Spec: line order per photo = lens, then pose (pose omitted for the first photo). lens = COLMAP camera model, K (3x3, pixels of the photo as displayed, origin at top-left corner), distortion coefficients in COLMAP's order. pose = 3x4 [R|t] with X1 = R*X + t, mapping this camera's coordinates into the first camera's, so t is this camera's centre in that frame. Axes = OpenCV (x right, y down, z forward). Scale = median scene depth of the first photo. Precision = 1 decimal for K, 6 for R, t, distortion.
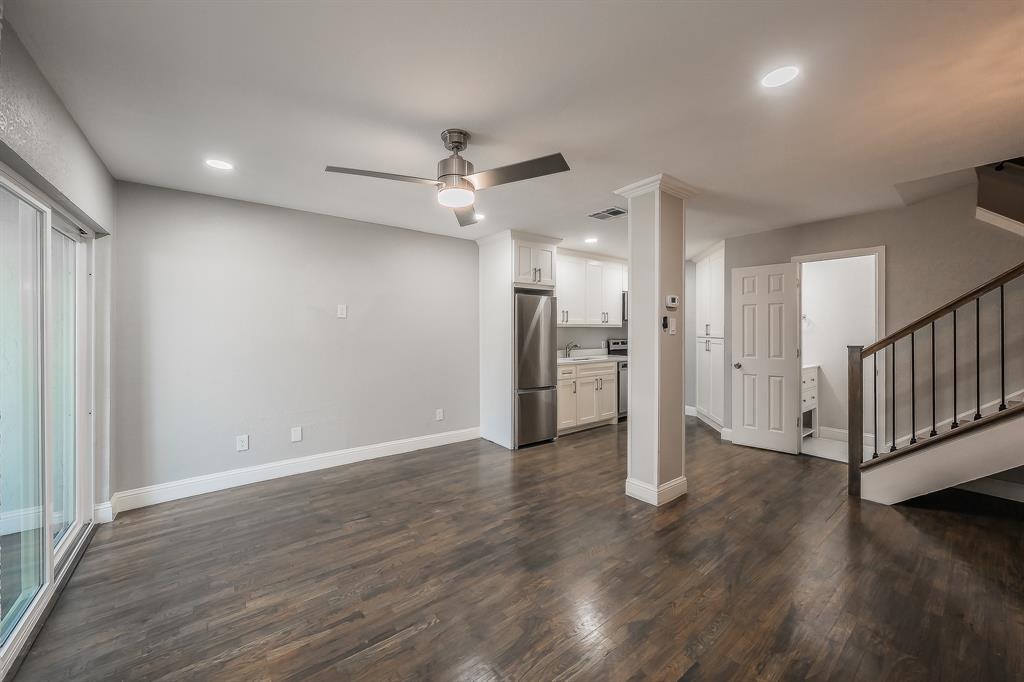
lens RADIAL K [[387.1, 0, 512.6], [0, 387.1, 330.5], [0, 0, 1]] dist [-0.000346, -0.000036]
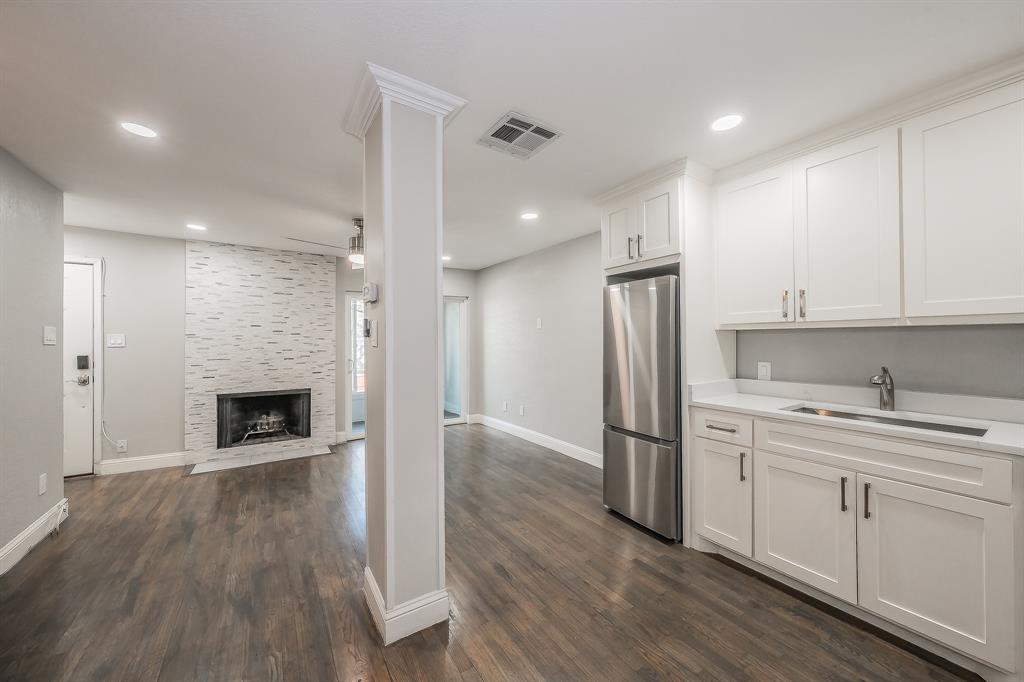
lens RADIAL K [[370.7, 0, 510.2], [0, 370.7, 338.4], [0, 0, 1]] dist [-0.001206, -0.000058]
pose [[-0.084100, -0.002989, -0.996453, 0.737251], [0.007753, 0.999963, -0.003654, 0.001264], [0.996427, -0.008033, -0.084073, 0.952659]]
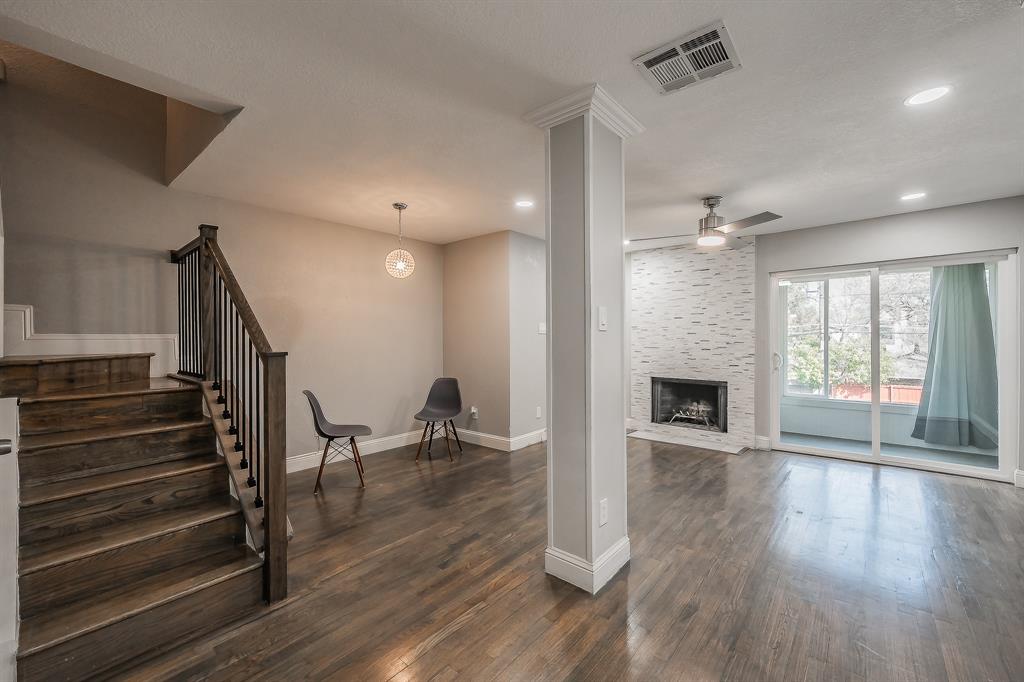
lens RADIAL K [[421.1, 0, 512.0], [0, 421.1, 341.0], [0, 0, 1]] dist [0.000800, 0.000074]
pose [[-0.980571, 0.006404, -0.196062, 0.505238], [0.004802, 0.999951, 0.008643, 0.014092], [0.196108, 0.007533, -0.980553, 1.326495]]
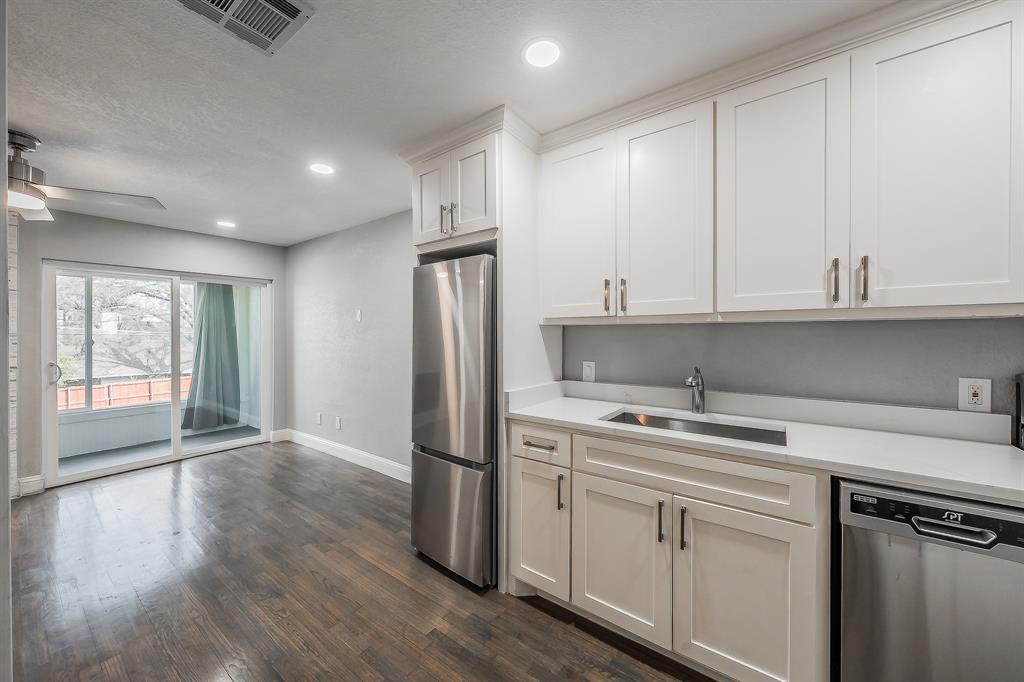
lens RADIAL K [[376.6, 0, 501.5], [0, 376.6, 337.9], [0, 0, 1]] dist [-0.000250, -0.000044]
pose [[0.250023, 0.006280, -0.968220, 0.592662], [0.001632, 0.999975, 0.006907, 0.002273], [0.968239, -0.003307, 0.250006, 1.058712]]
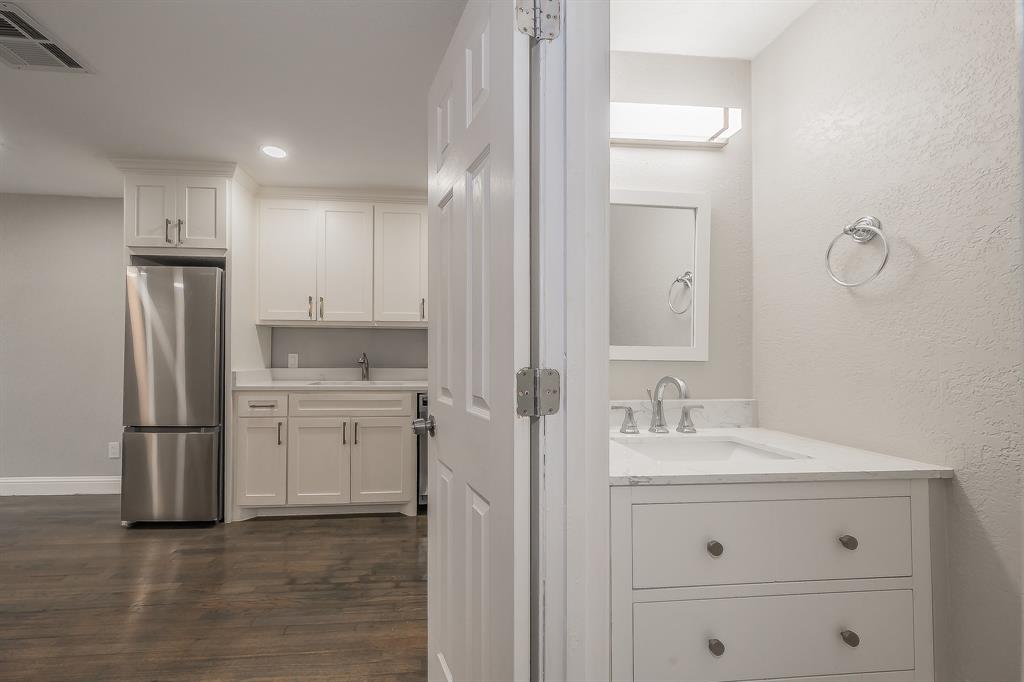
lens RADIAL K [[384.1, 0, 470.7], [0, 384.1, 351.6], [0, 0, 1]] dist [-0.001400, -0.000196]
pose [[0.834069, -0.001223, -0.551658, 0.833332], [-0.004236, 0.999954, -0.008621, 0.044143], [0.551643, 0.009527, 0.834026, 0.859700]]
